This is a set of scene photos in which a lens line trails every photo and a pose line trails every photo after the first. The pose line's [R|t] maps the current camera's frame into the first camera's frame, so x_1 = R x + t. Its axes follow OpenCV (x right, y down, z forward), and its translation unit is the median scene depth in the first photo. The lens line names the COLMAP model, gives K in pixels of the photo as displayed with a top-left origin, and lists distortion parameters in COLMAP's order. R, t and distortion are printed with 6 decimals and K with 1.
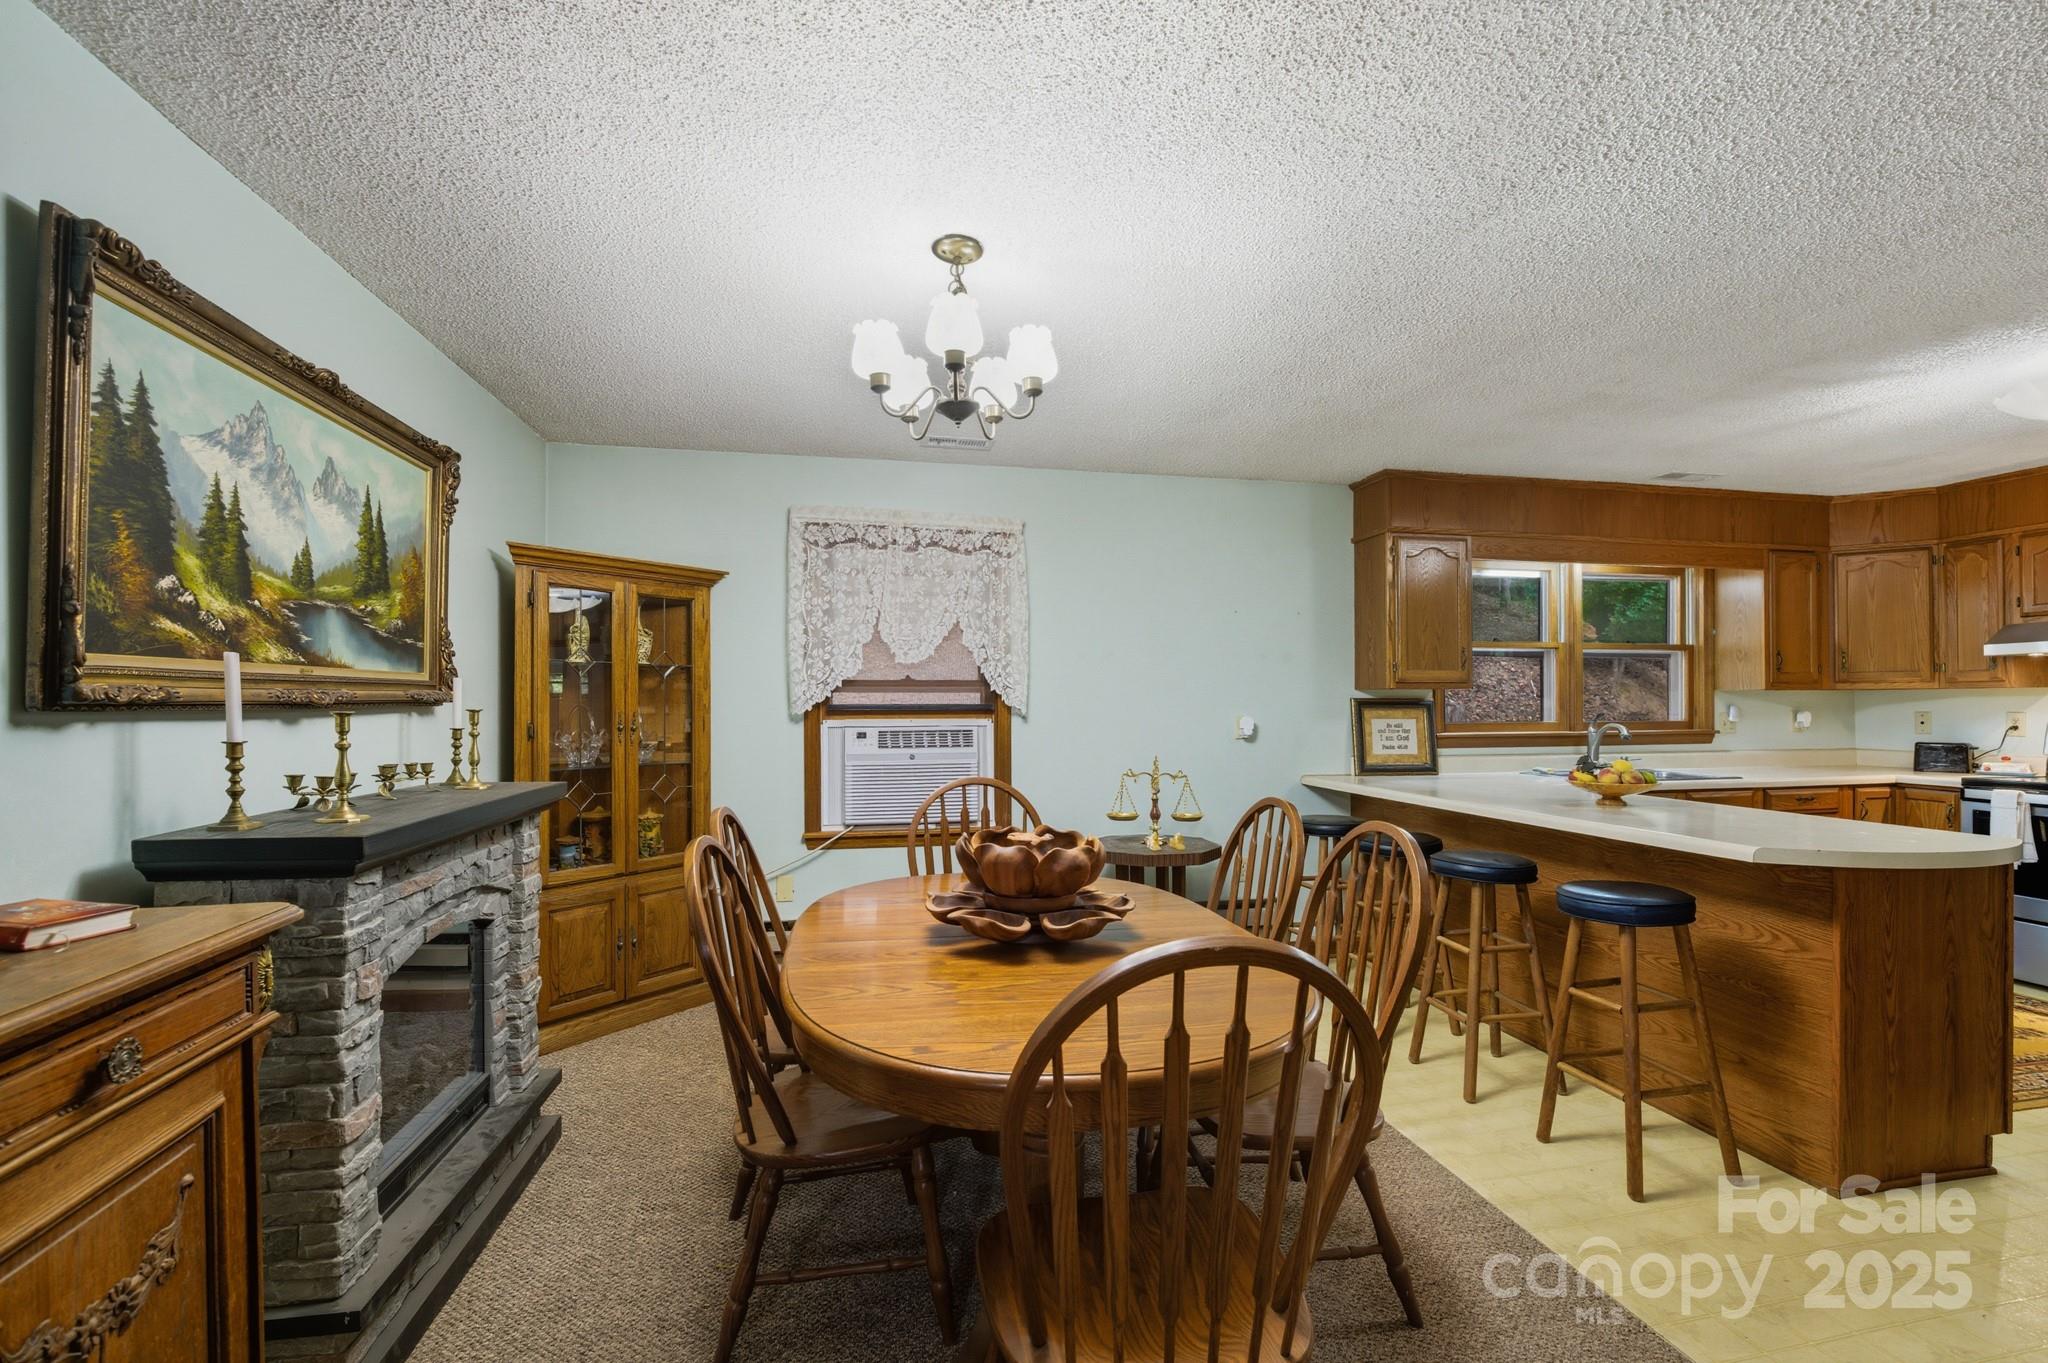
lens RADIAL K [[881.3, 0, 1029.5], [0, 881.3, 694.7], [0, 0, 1]] dist [0.000927, 0.001250]
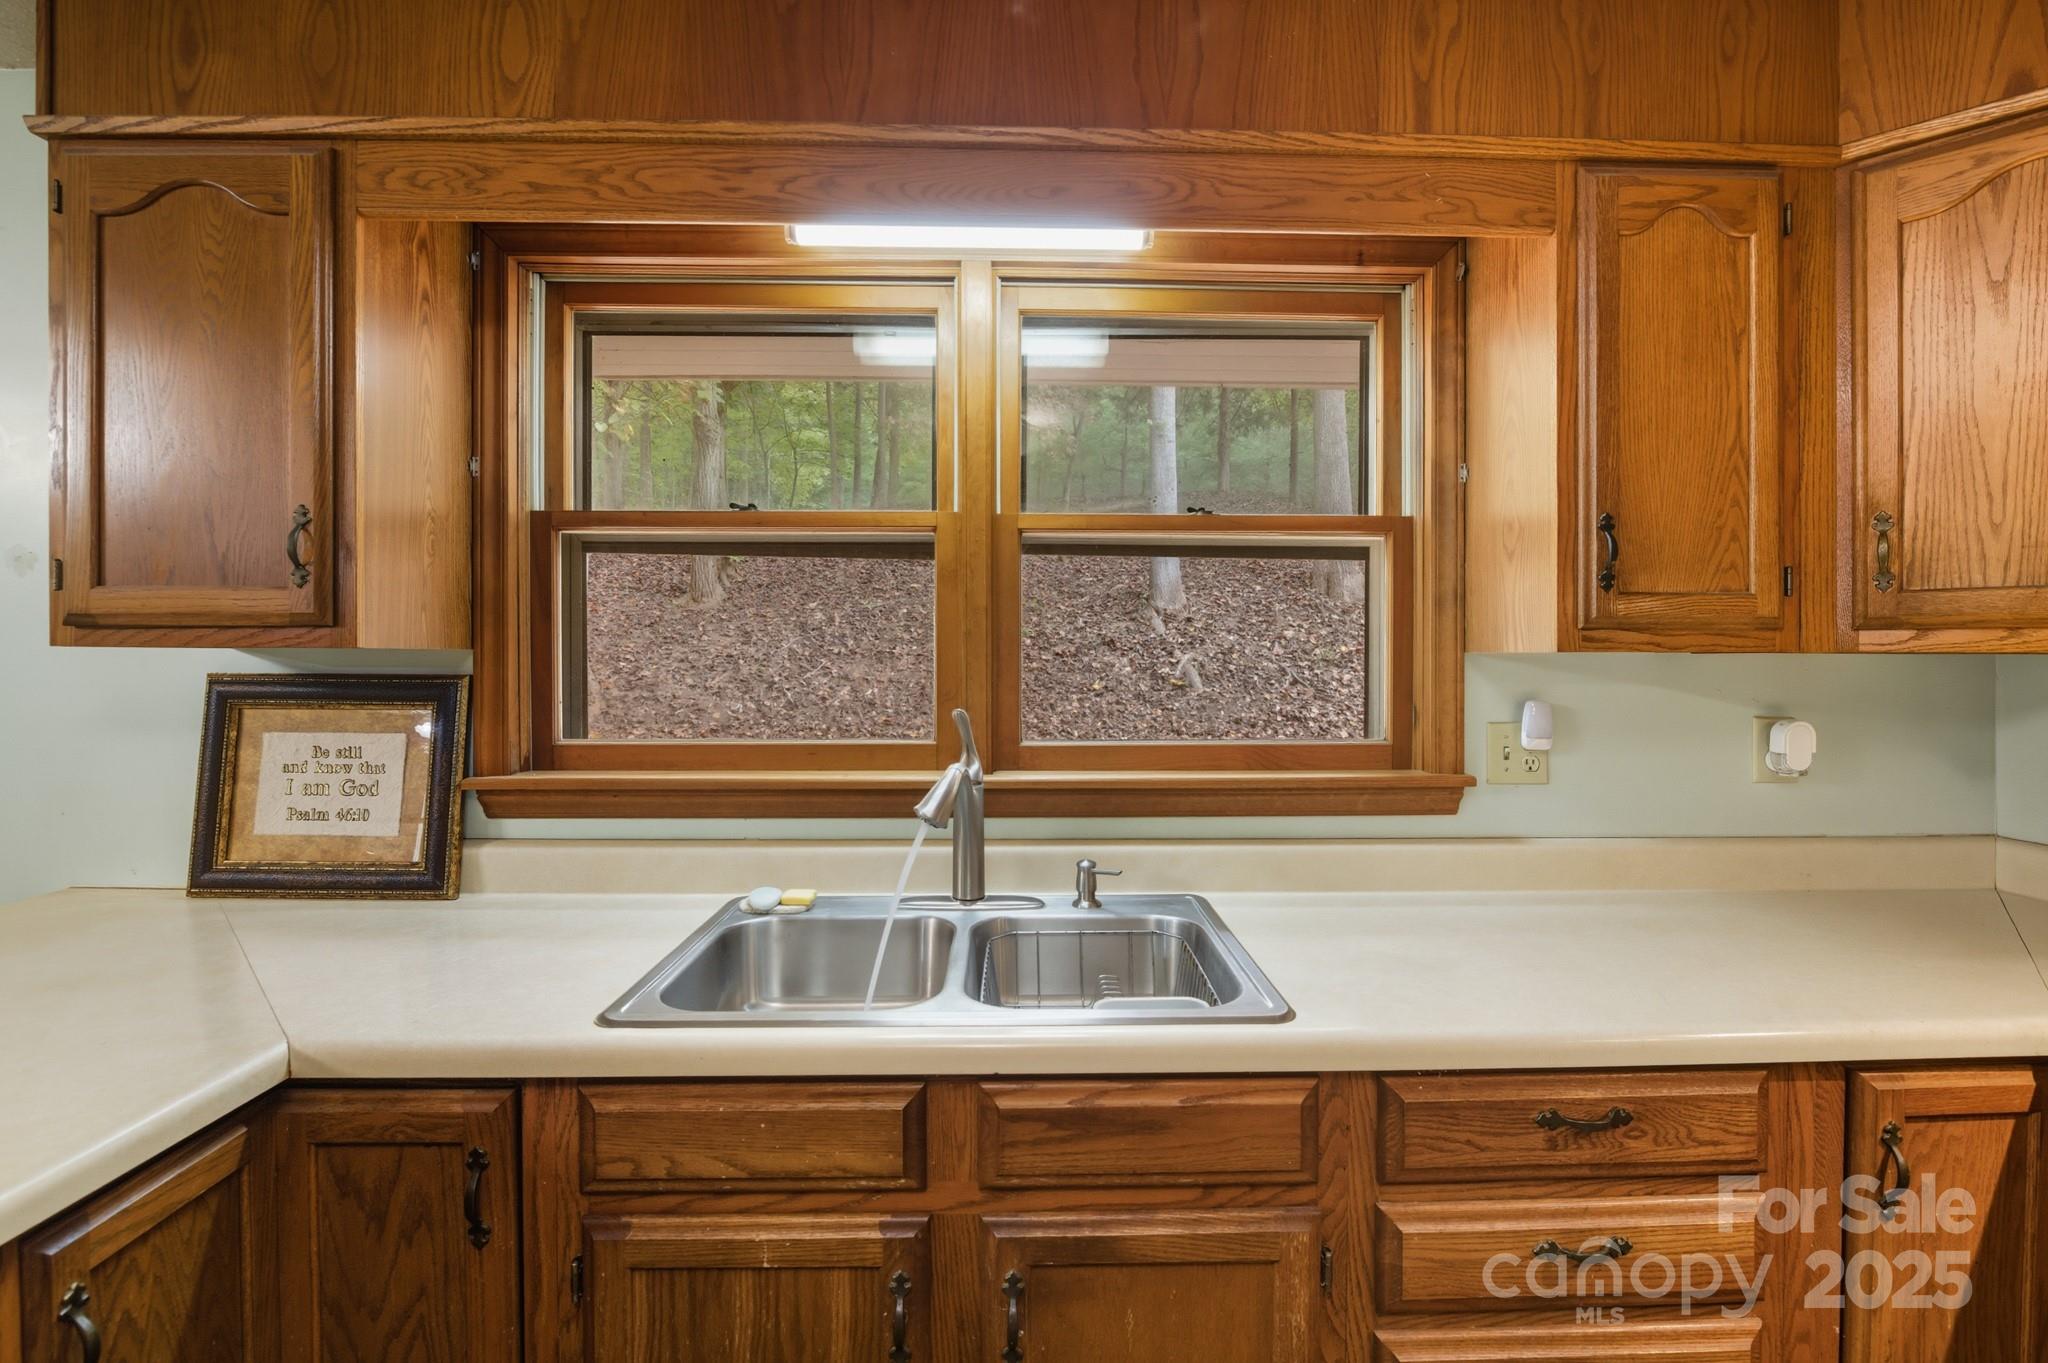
lens RADIAL K [[881.3, 0, 1021.9], [0, 881.3, 660.5], [0, 0, 1]] dist [0.000927, 0.001250]
pose [[0.984520, 0.007327, -0.175119, 0.709107], [-0.006463, 0.999964, 0.005503, -0.003712], [0.175153, -0.004286, 0.984532, 0.684322]]
